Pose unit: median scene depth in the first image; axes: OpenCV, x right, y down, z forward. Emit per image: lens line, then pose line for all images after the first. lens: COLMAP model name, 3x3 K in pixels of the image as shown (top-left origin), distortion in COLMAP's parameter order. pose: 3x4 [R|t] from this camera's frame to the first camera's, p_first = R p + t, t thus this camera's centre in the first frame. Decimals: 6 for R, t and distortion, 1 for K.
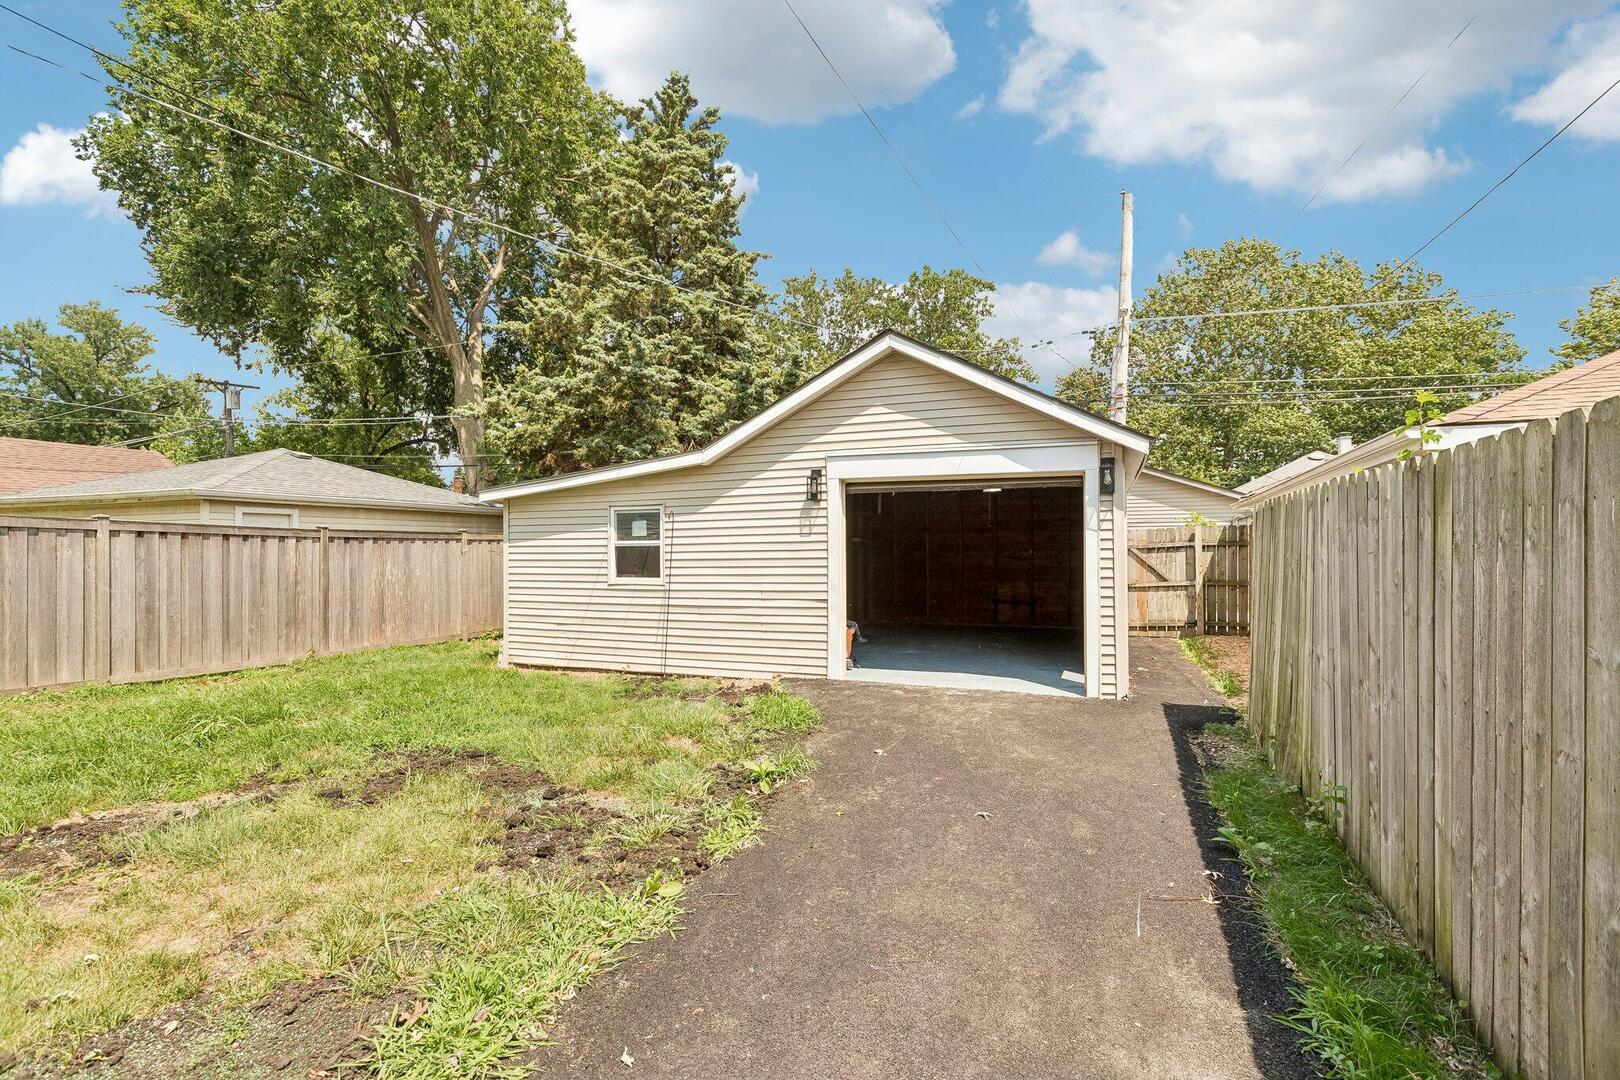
lens RADIAL K [[738.3, 0, 798.7], [0, 738.3, 531.4], [0, 0, 1]] dist [-0.002587, 0.000407]
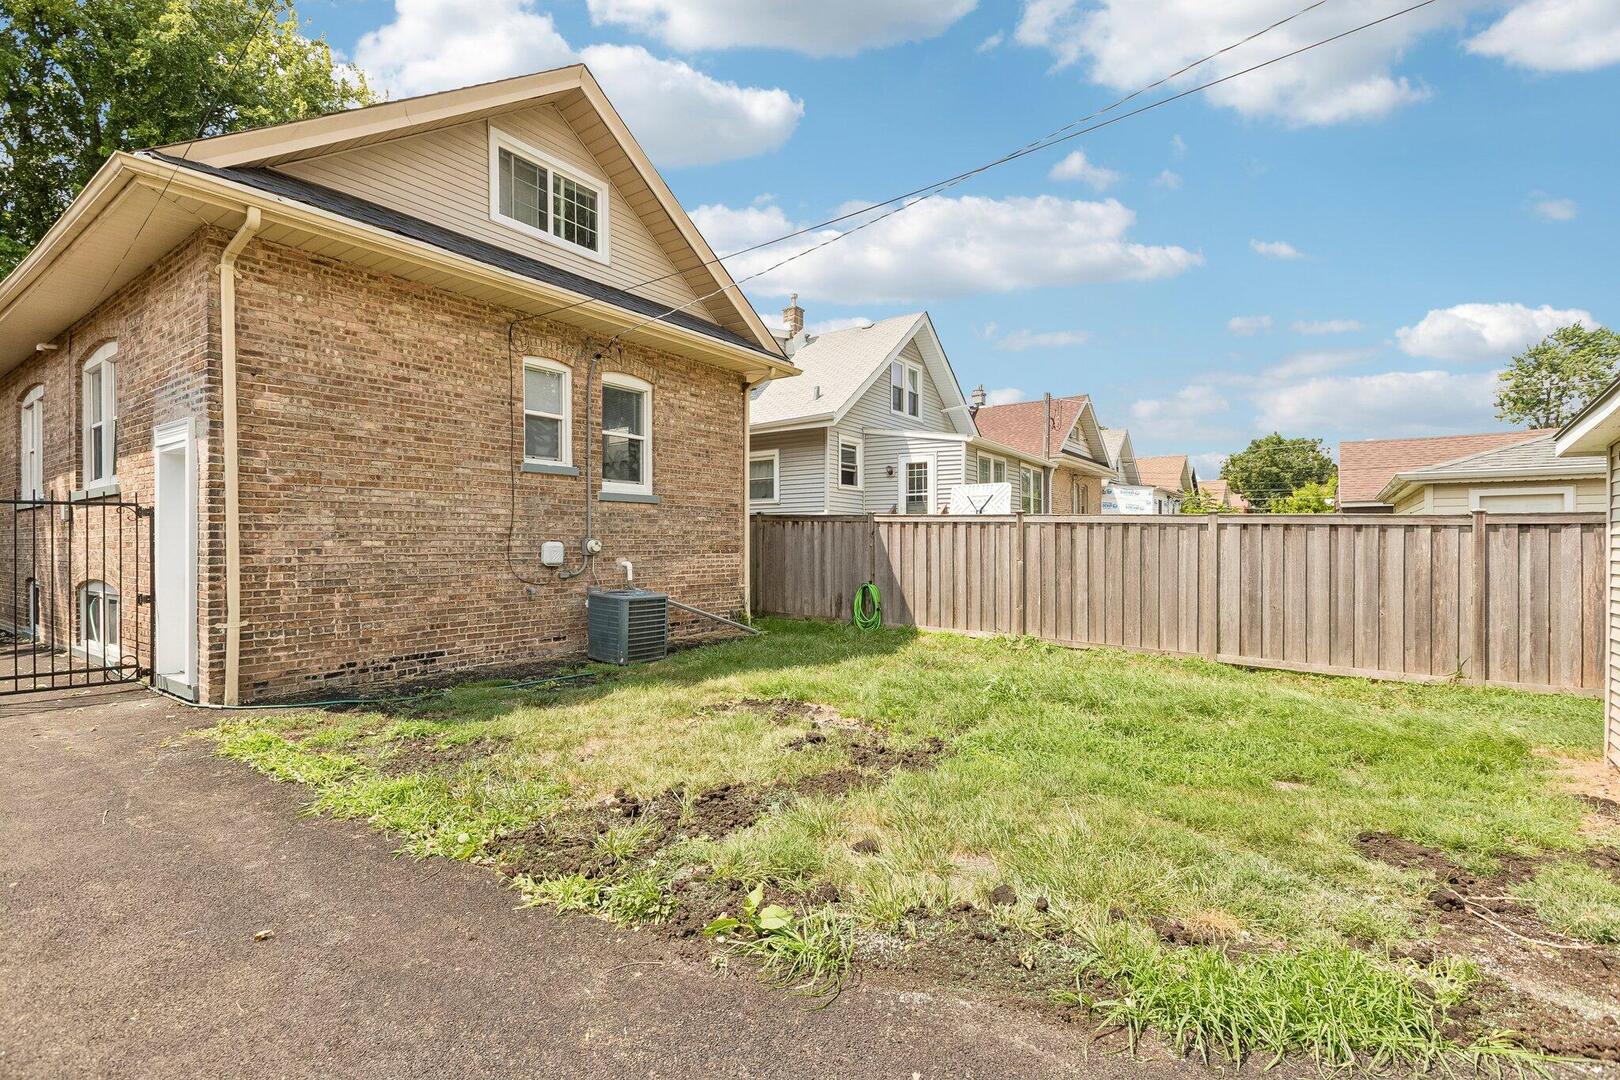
lens RADIAL K [[738.3, 0, 821.0], [0, 738.3, 538.8], [0, 0, 1]] dist [-0.002587, 0.000407]
pose [[-0.236417, -0.001955, -0.971650, 0.276719], [0.021374, 0.999746, -0.007213, 0.015854], [0.971417, -0.022473, -0.236315, 0.643990]]
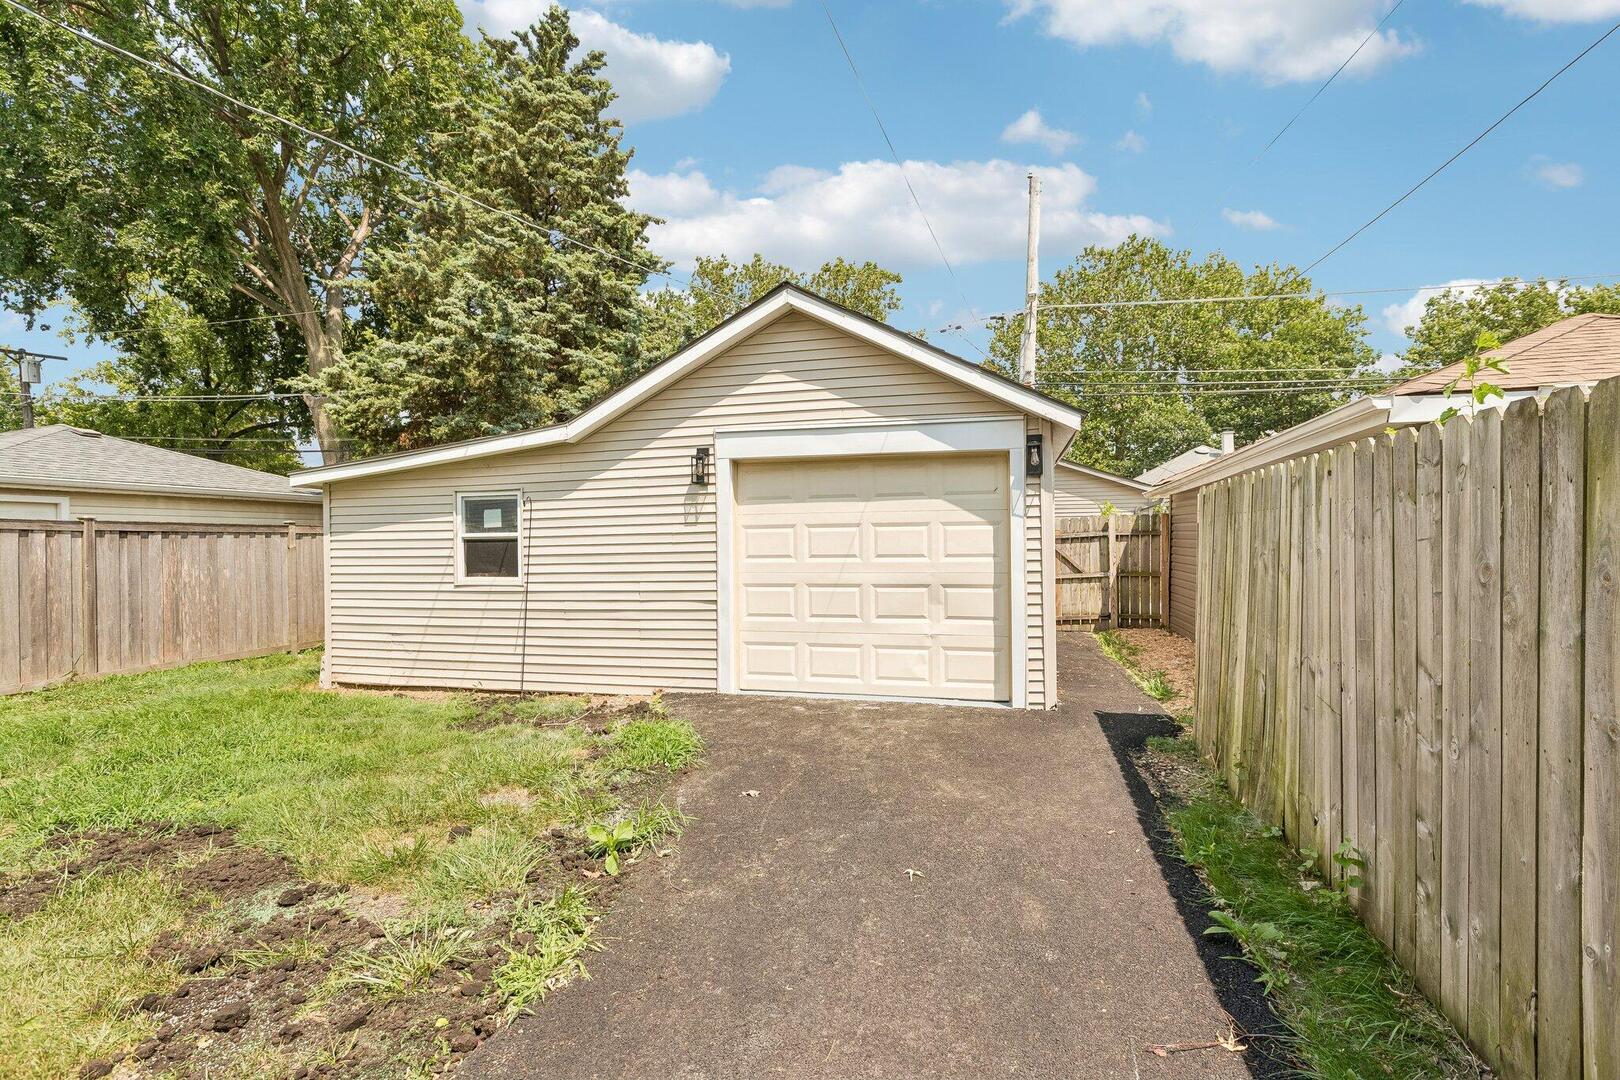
lens RADIAL K [[738.3, 0, 801.8], [0, 738.3, 540.3], [0, 0, 1]] dist [-0.002587, 0.000407]
pose [[0.992037, -0.006309, 0.125791, 0.027080], [0.003607, 0.999758, 0.021697, 0.004458], [-0.125898, -0.021070, 0.991819, 0.133566]]
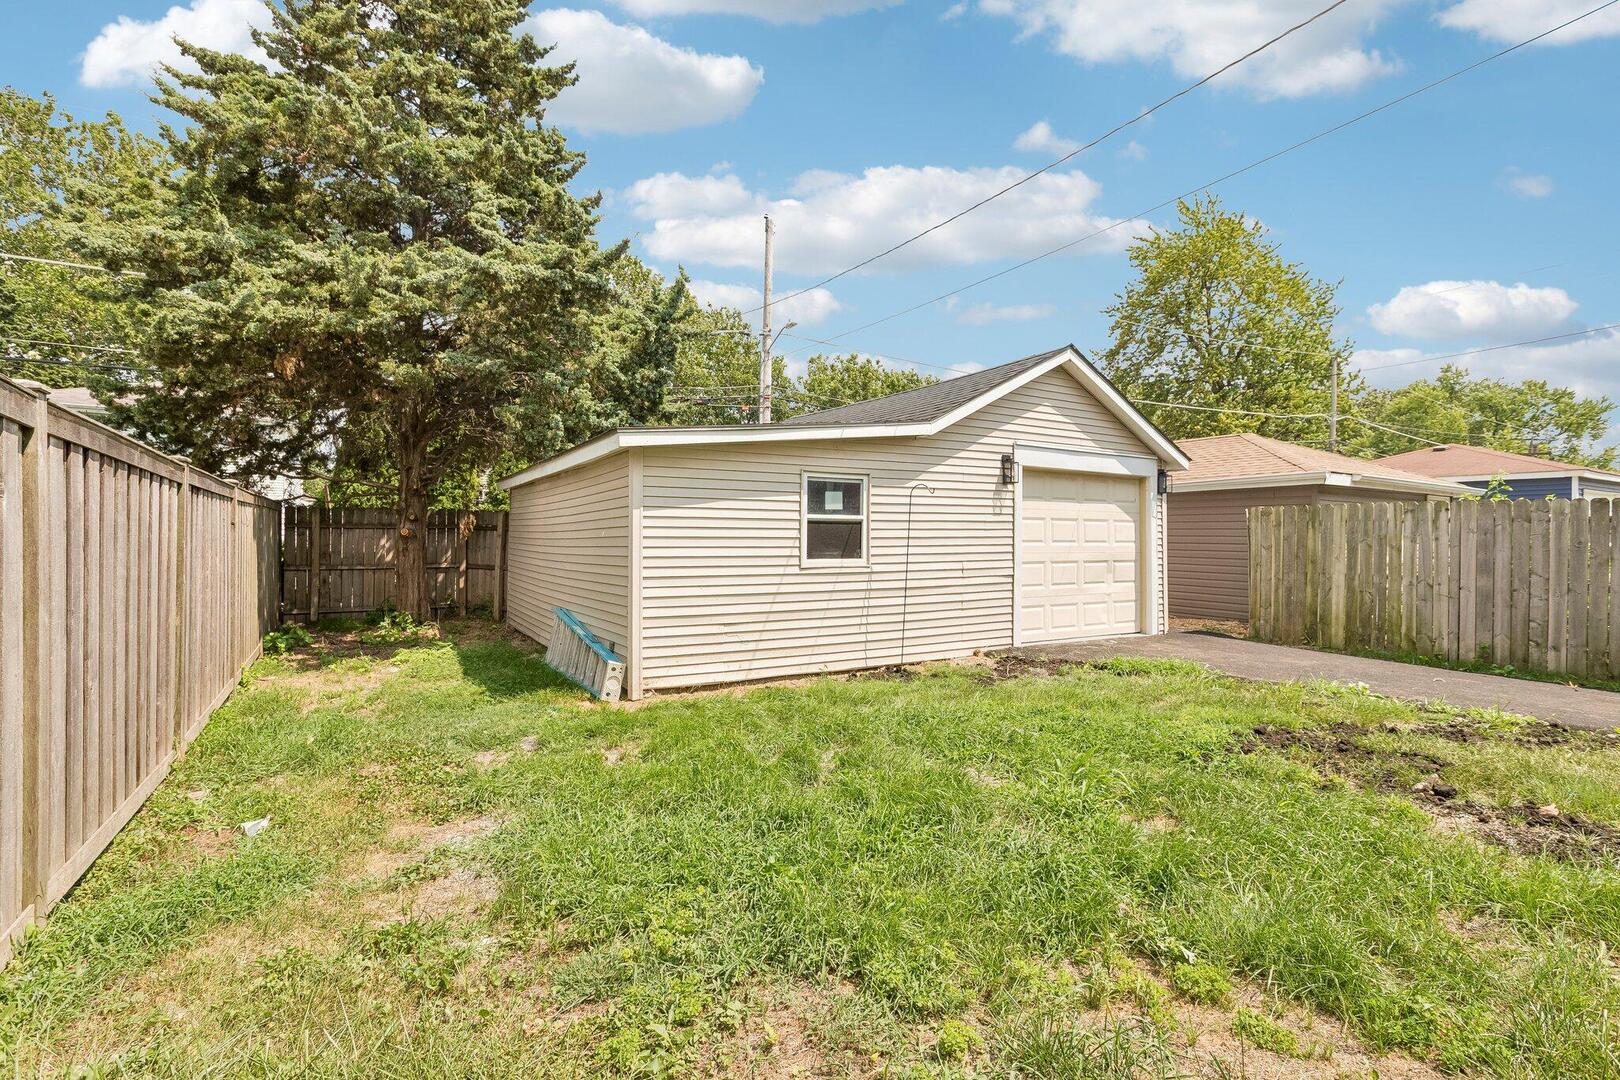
lens RADIAL K [[738.3, 0, 838.7], [0, 738.3, 516.9], [0, 0, 1]] dist [-0.002587, 0.000407]
pose [[0.603441, 0.027813, 0.796923, -0.921655], [-0.032469, 0.999420, -0.010293, 0.024433], [-0.796746, -0.019664, 0.603994, 0.509495]]
